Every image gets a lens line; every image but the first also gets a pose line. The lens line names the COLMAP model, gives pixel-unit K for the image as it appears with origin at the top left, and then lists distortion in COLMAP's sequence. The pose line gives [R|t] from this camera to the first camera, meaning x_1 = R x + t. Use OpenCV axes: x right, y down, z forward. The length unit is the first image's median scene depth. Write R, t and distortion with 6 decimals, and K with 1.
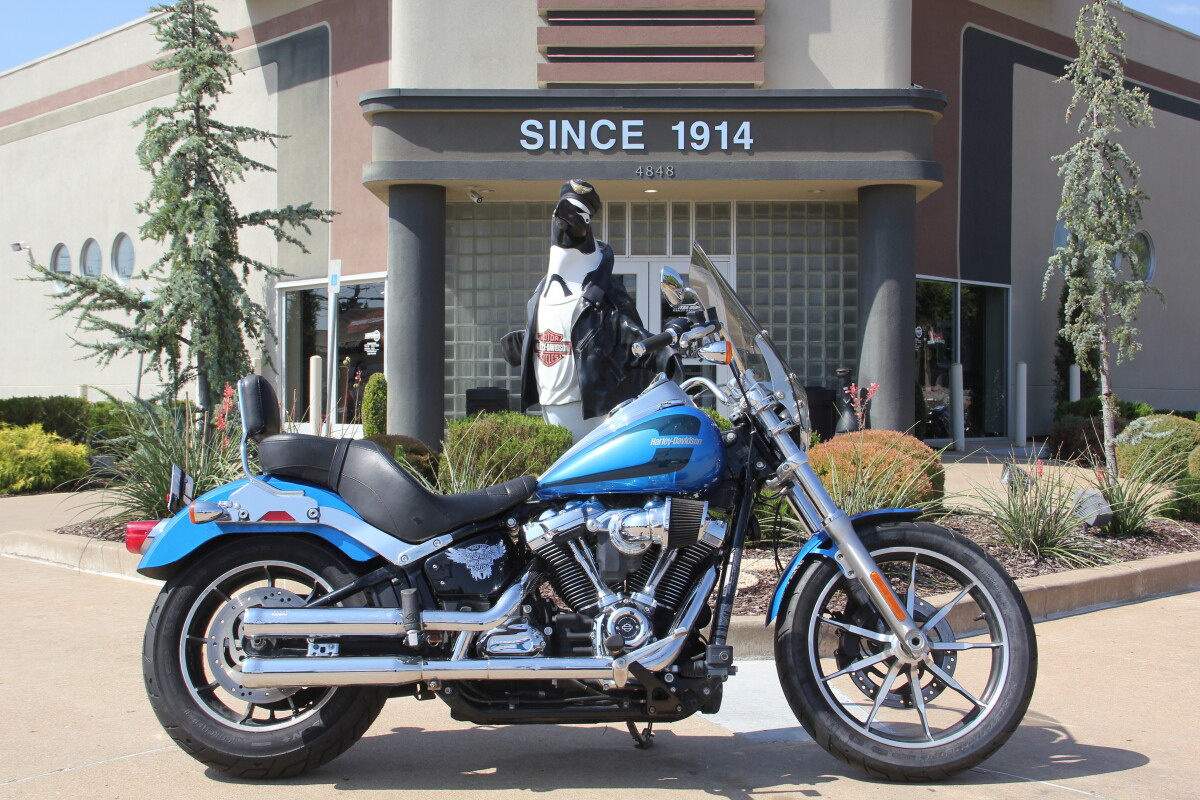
lens RADIAL K [[1434.8, 0, 591.9], [0, 1434.8, 424.2], [0, 0, 1]] dist [-0.033506, 0.359055]
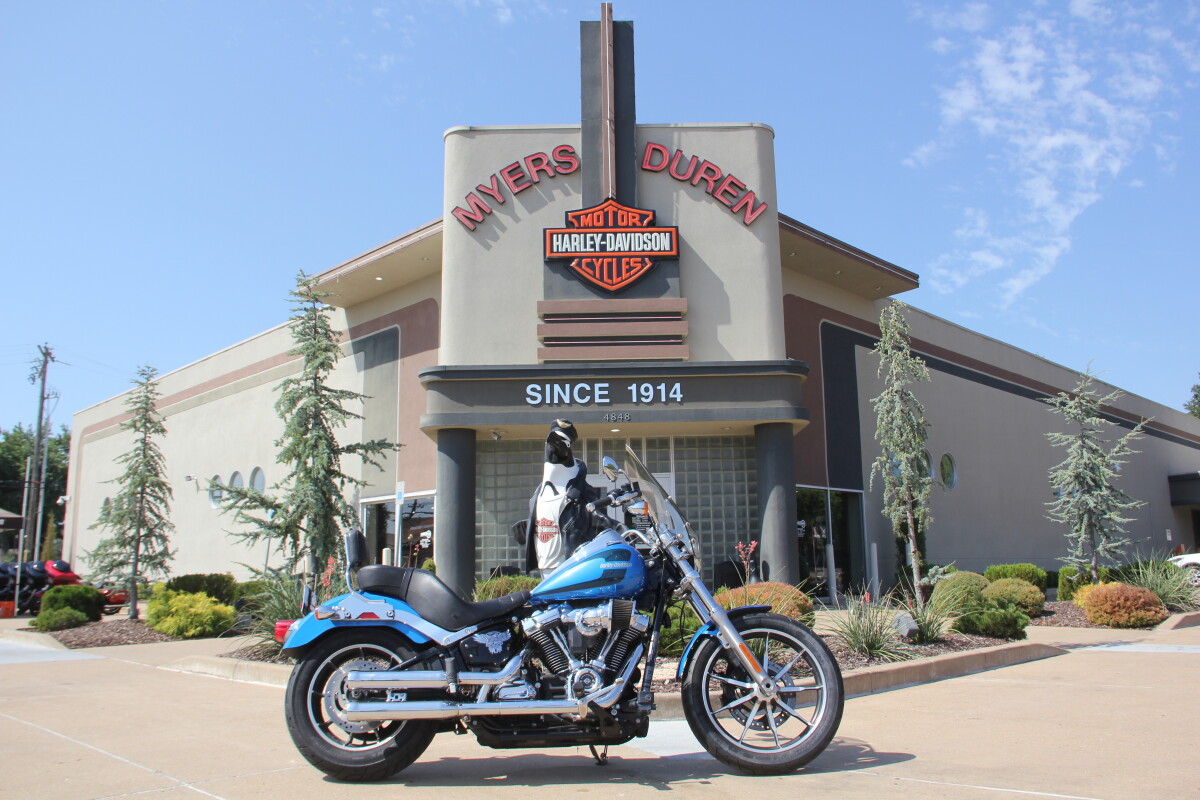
lens RADIAL K [[1025.2, 0, 597.7], [0, 1025.2, 387.7], [0, 0, 1]] dist [-0.150725, 0.007347]
pose [[0.999688, -0.017518, 0.017785, 0.021072], [0.020841, 0.977831, -0.208357, 0.054843], [-0.013740, 0.208663, 0.977891, -0.158693]]
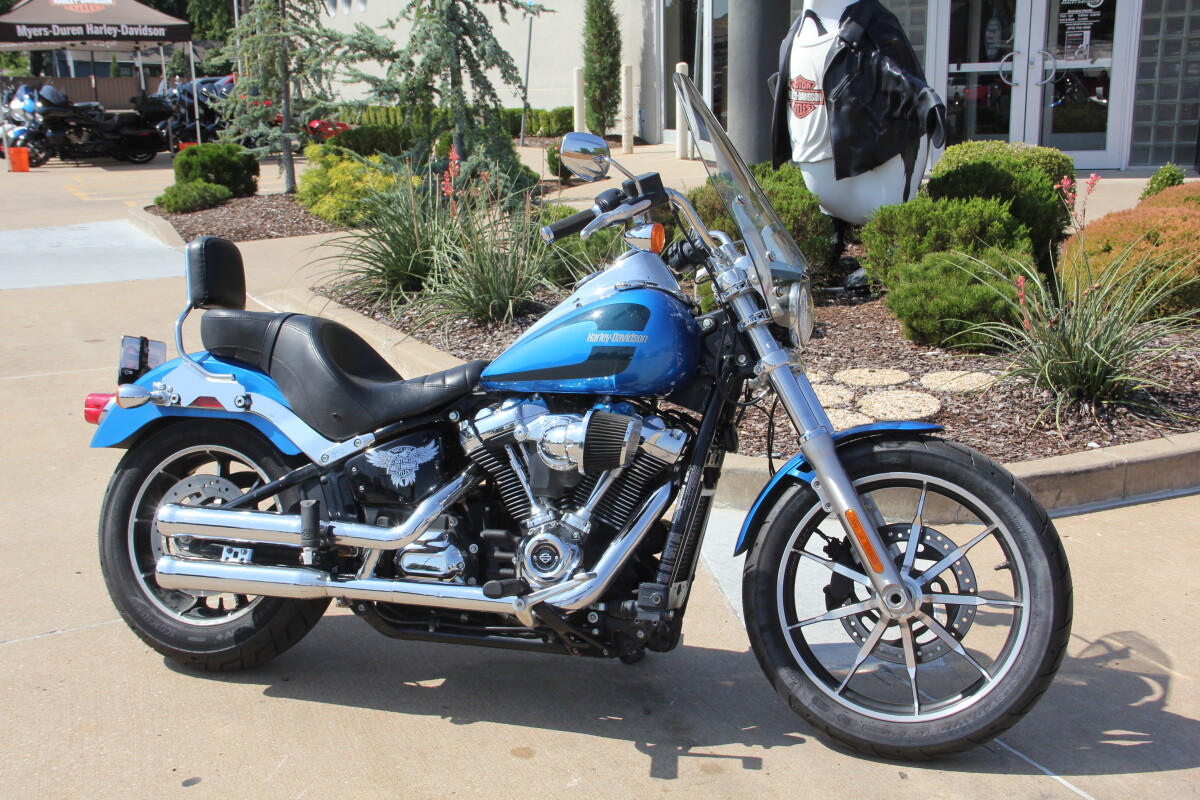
lens RADIAL K [[1434.8, 0, 591.9], [0, 1434.8, 424.2], [0, 0, 1]] dist [-0.033506, 0.359055]
pose [[0.948871, 0.052731, -0.311227, 0.298107], [0.017957, 0.975335, 0.219999, -0.118354], [0.315152, -0.214340, 0.924520, 0.219313]]
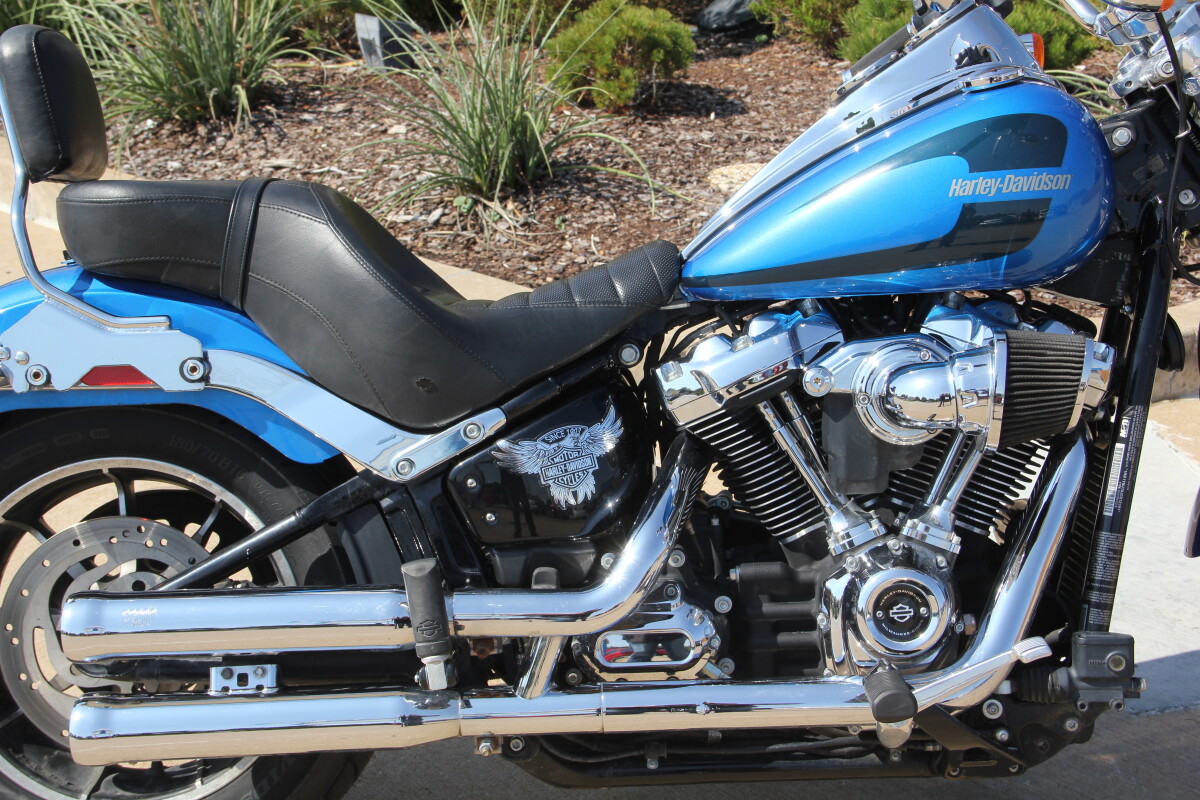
lens RADIAL K [[1888.3, 0, 599.3], [0, 1888.3, 427.7], [0, 0, 1]] dist [0.157152, 0.081997]
pose [[0.998732, -0.032611, -0.038363, -0.043697], [0.043740, 0.939327, 0.340223, -0.116570], [0.024940, -0.341470, 0.939562, 0.427264]]
